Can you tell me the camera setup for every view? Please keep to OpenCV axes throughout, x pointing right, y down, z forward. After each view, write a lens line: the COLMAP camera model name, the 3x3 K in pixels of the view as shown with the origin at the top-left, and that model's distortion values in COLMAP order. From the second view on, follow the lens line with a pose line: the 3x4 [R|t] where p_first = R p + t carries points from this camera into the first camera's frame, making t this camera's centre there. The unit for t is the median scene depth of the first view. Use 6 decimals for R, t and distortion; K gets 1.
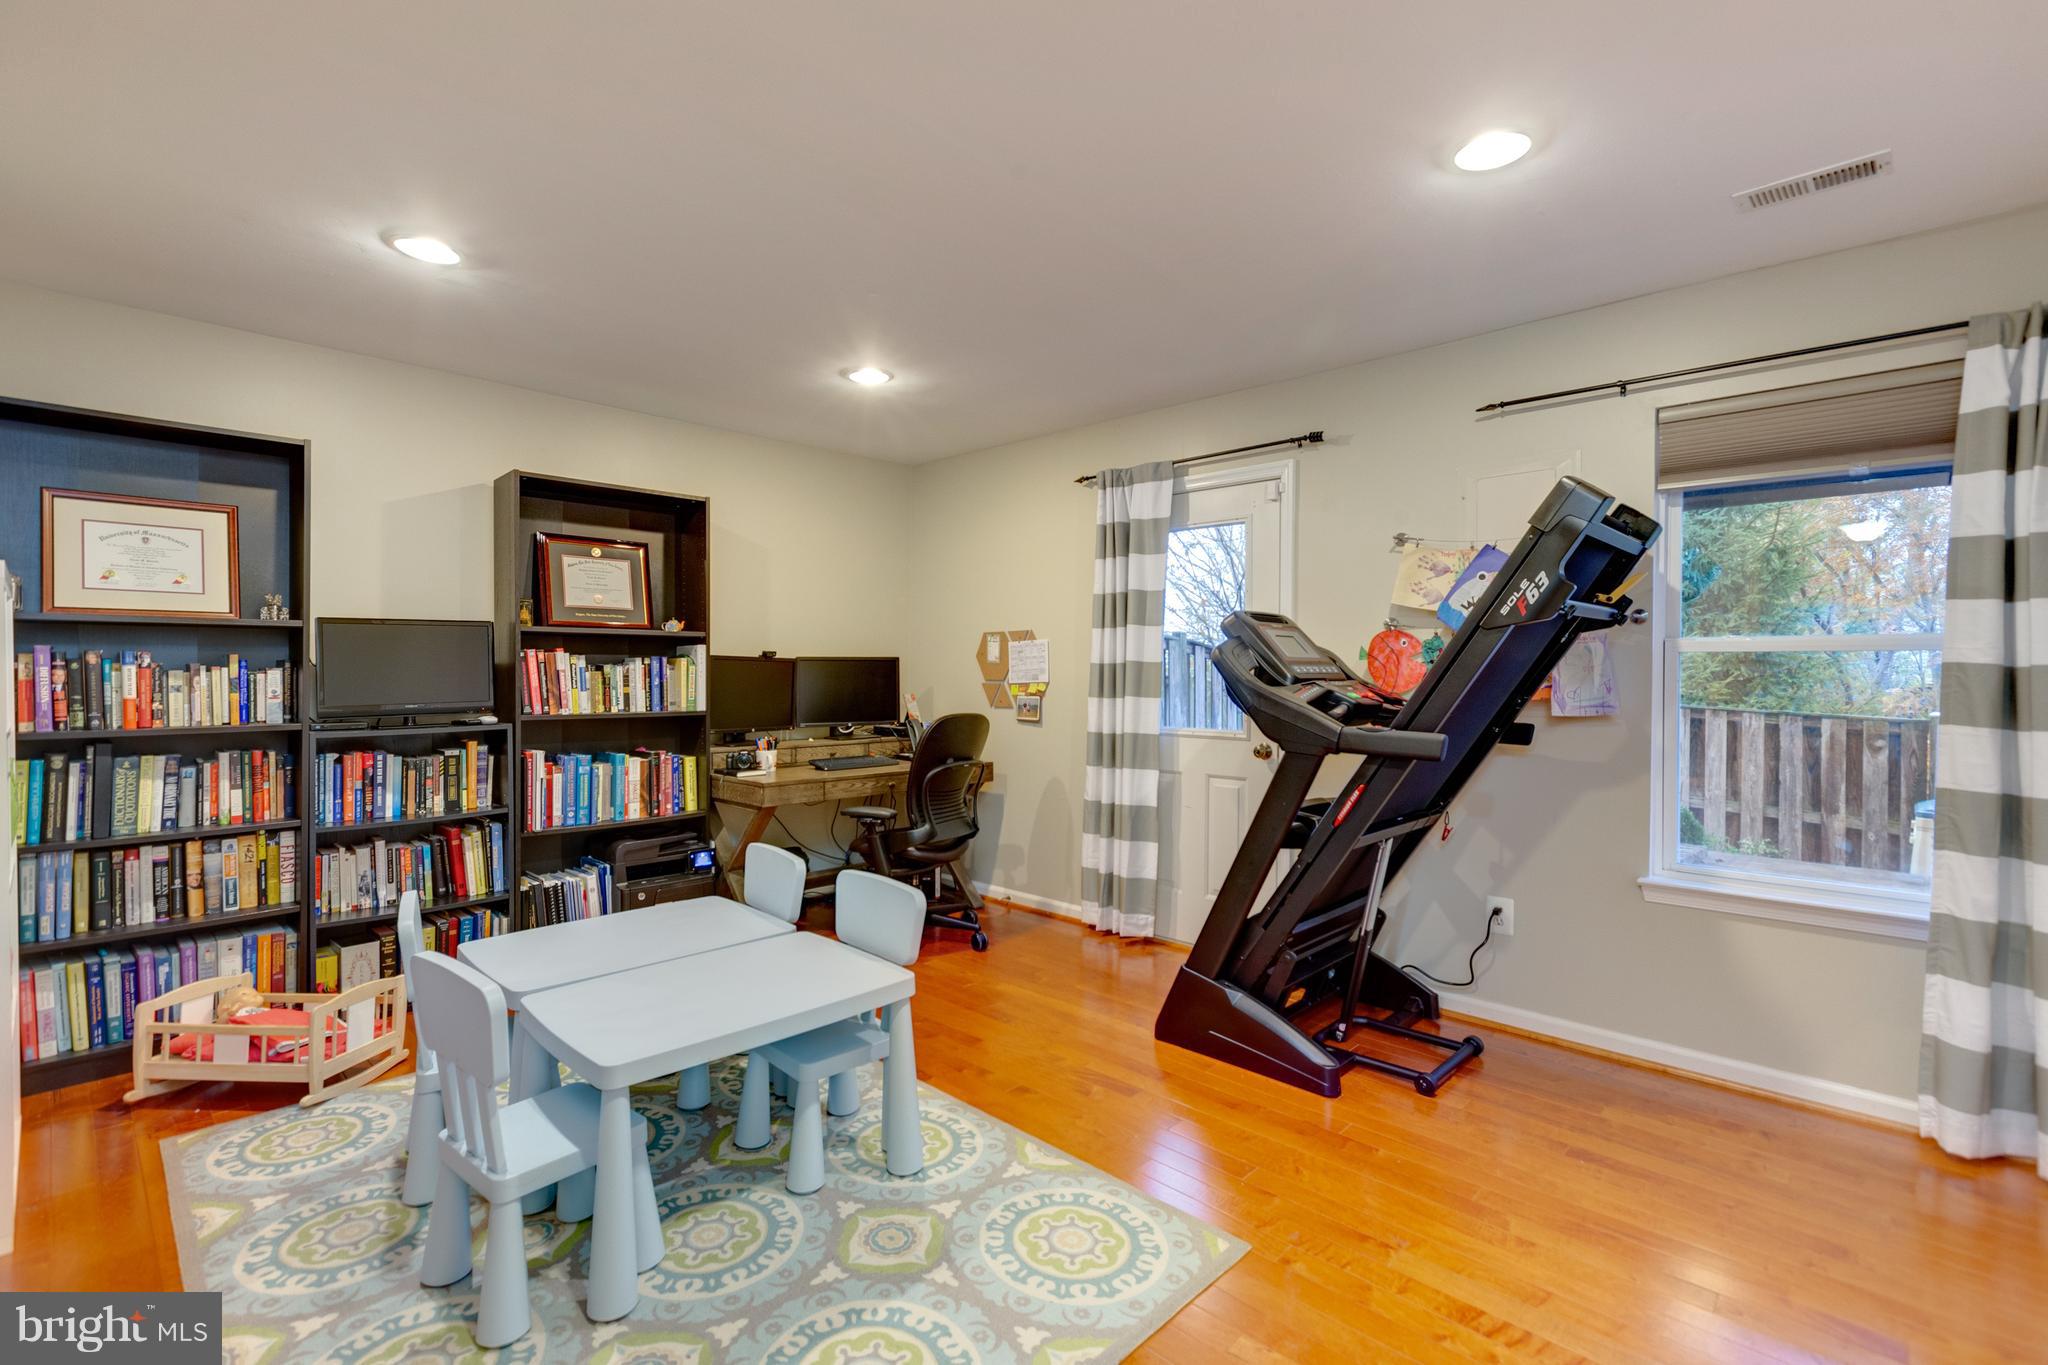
lens RADIAL K [[919.1, 0, 1024.2], [0, 919.1, 676.7], [0, 0, 1]] dist [0.004143, -0.001050]
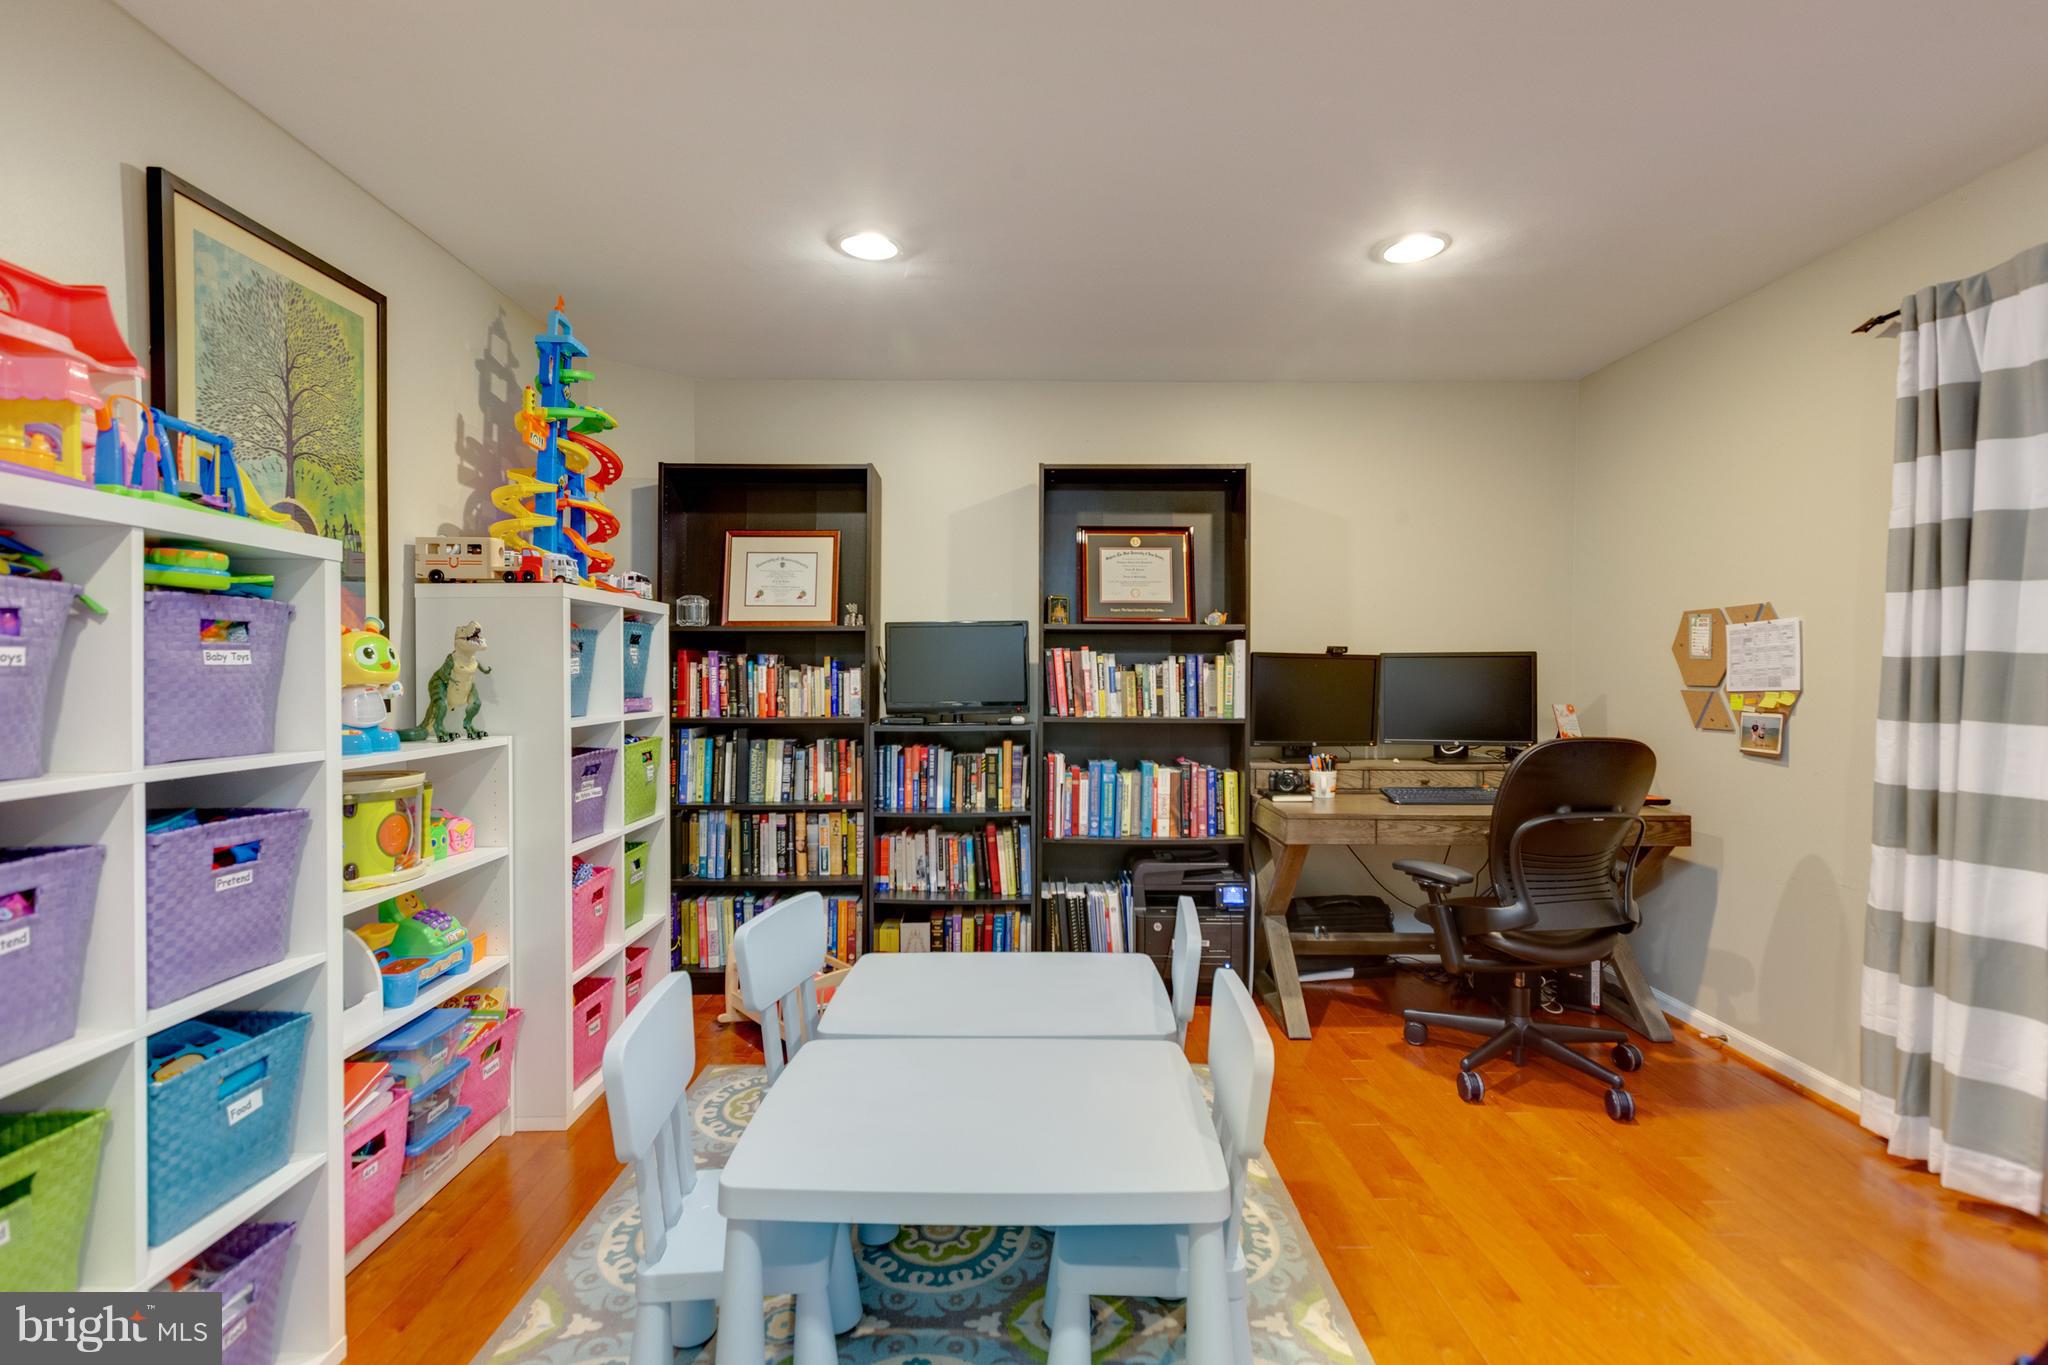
lens RADIAL K [[919.1, 0, 1024.2], [0, 919.1, 676.7], [0, 0, 1]] dist [0.004143, -0.001050]
pose [[0.699541, 0.004328, -0.714579, 0.119637], [-0.005625, 0.999984, 0.000550, -0.000430], [0.714570, 0.003635, 0.699554, 0.285898]]
